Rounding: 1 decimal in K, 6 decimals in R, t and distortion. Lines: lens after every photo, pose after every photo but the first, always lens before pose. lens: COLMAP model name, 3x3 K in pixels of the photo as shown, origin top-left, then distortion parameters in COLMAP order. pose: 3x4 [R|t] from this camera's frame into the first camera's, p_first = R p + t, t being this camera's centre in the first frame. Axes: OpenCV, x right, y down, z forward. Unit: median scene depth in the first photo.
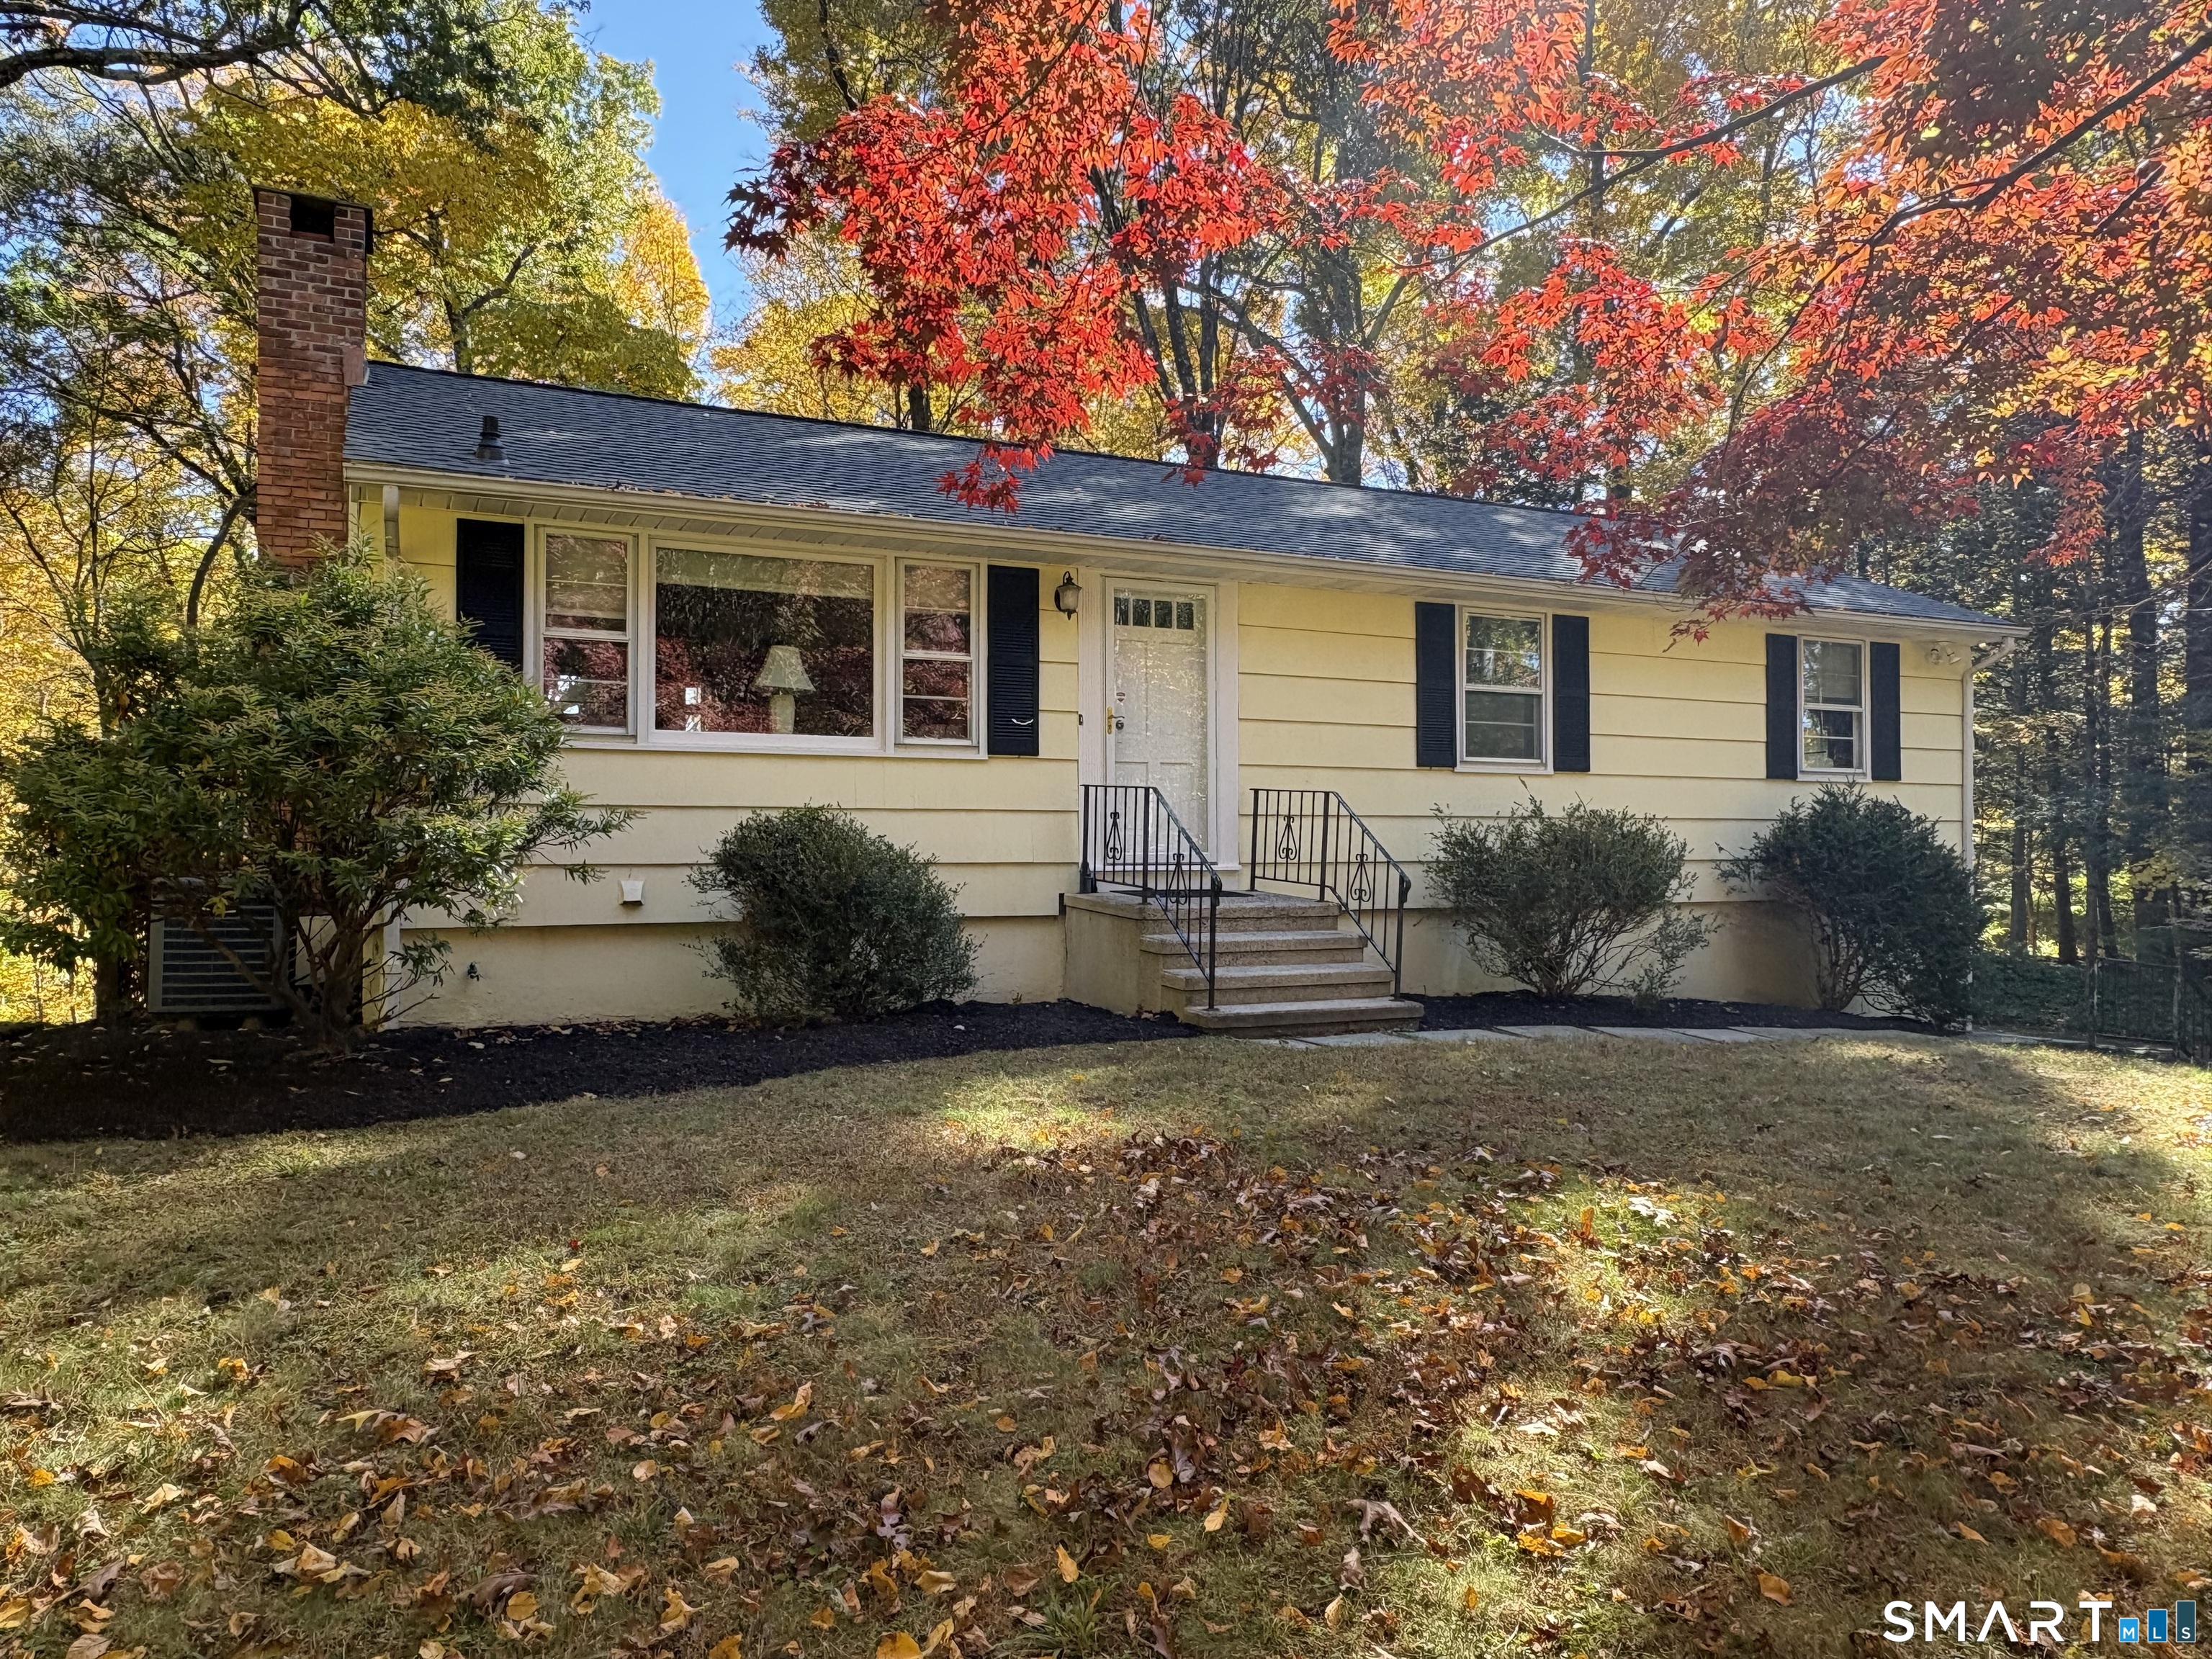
lens RADIAL K [[1550.8, 0, 1106.0], [0, 1550.8, 829.5], [0, 0, 1]] dist [0.000495, -0.000310]
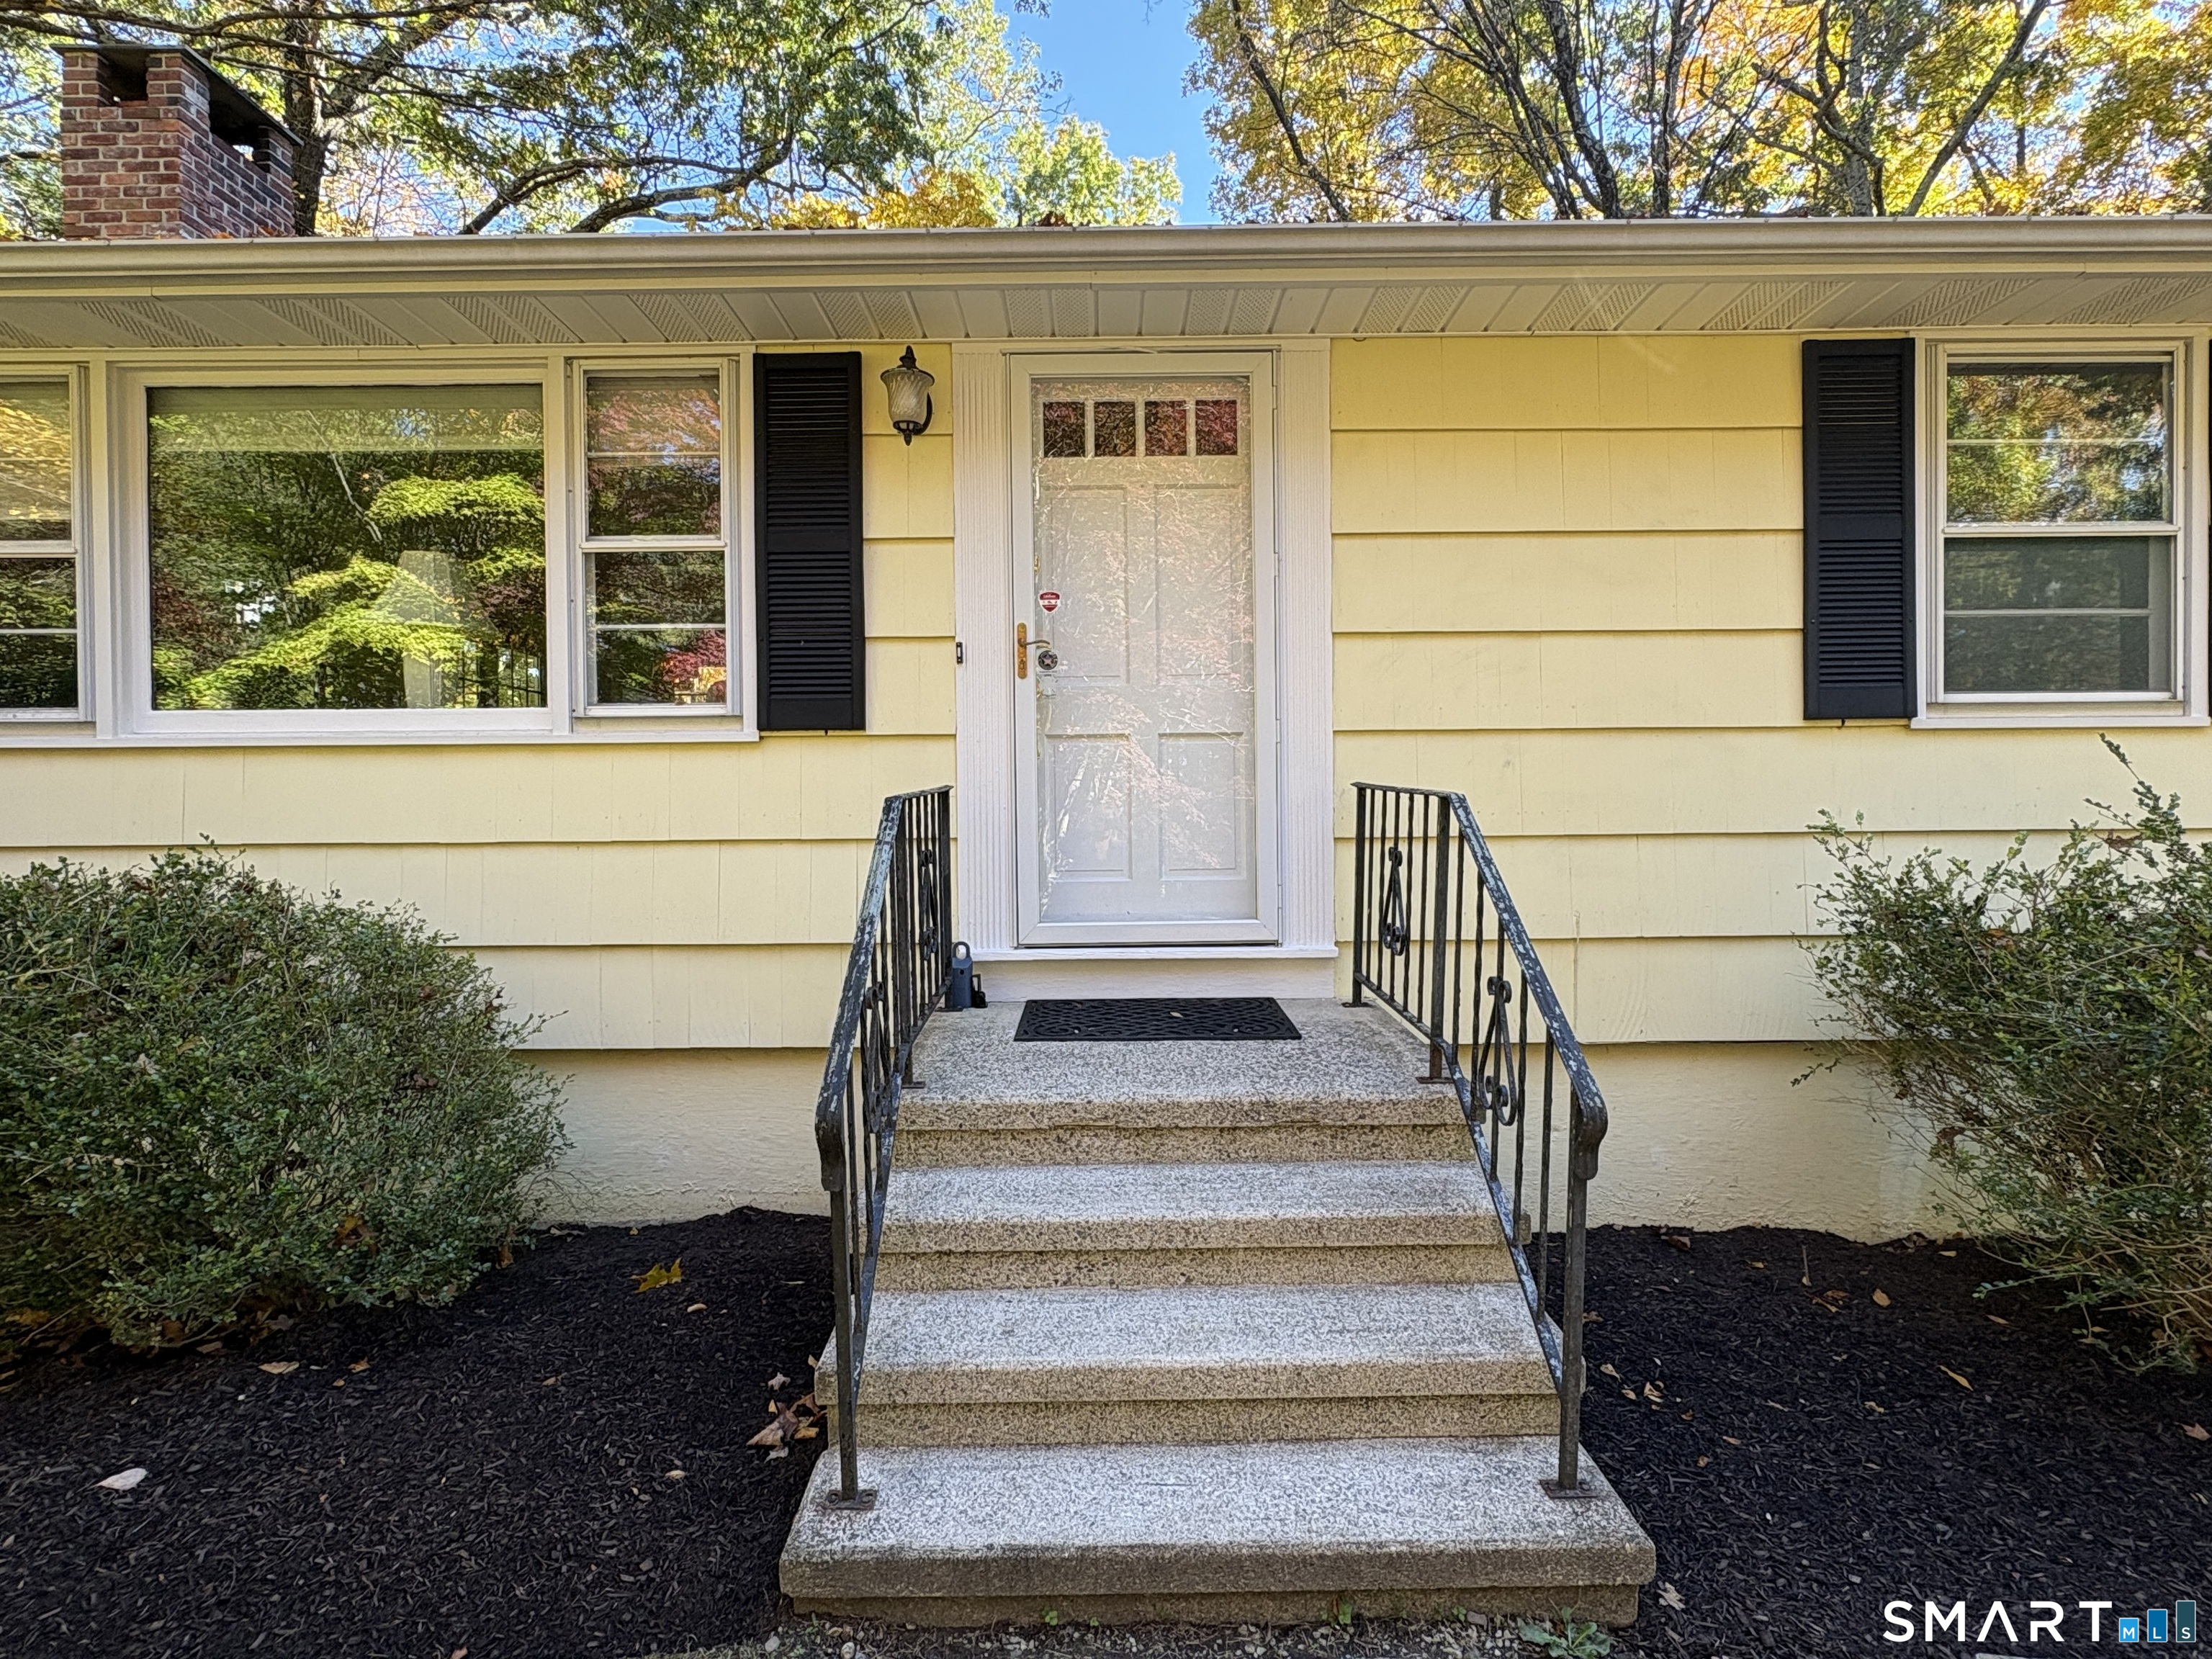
lens RADIAL K [[1099.2, 0, 1106.0], [0, 1099.2, 829.5], [0, 0, 1]] dist [-0.001752, -0.000274]
pose [[0.894174, 0.004835, -0.447693, 0.175762], [0.014968, 0.999060, 0.040684, -0.027008], [0.447469, -0.043079, 0.893261, 0.678431]]
